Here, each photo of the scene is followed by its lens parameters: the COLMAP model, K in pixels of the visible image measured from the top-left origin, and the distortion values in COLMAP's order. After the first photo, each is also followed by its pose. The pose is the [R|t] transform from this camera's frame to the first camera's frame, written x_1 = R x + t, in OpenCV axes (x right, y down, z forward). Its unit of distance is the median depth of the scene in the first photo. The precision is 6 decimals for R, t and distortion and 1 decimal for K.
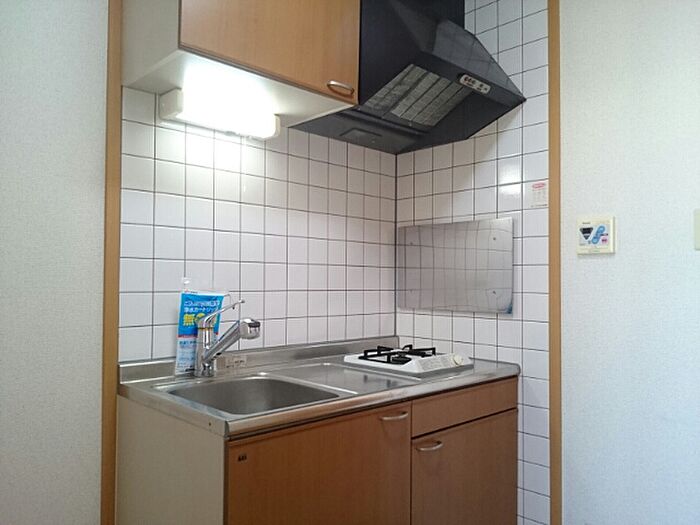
lens RADIAL K [[545.4, 0, 345.1], [0, 545.4, 265.1], [0, 0, 1]] dist [0.006410, -0.000718]
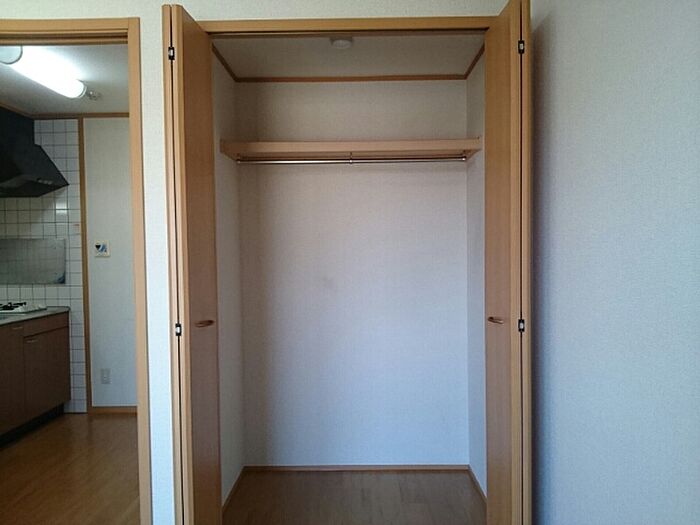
lens RADIAL K [[545.4, 0, 345.1], [0, 545.4, 265.1], [0, 0, 1]] dist [0.006410, -0.000718]
pose [[0.703134, -0.042513, 0.709786, -0.453516], [-0.002549, 0.998054, 0.062304, -0.122055], [-0.711053, -0.045617, 0.701657, -1.322180]]
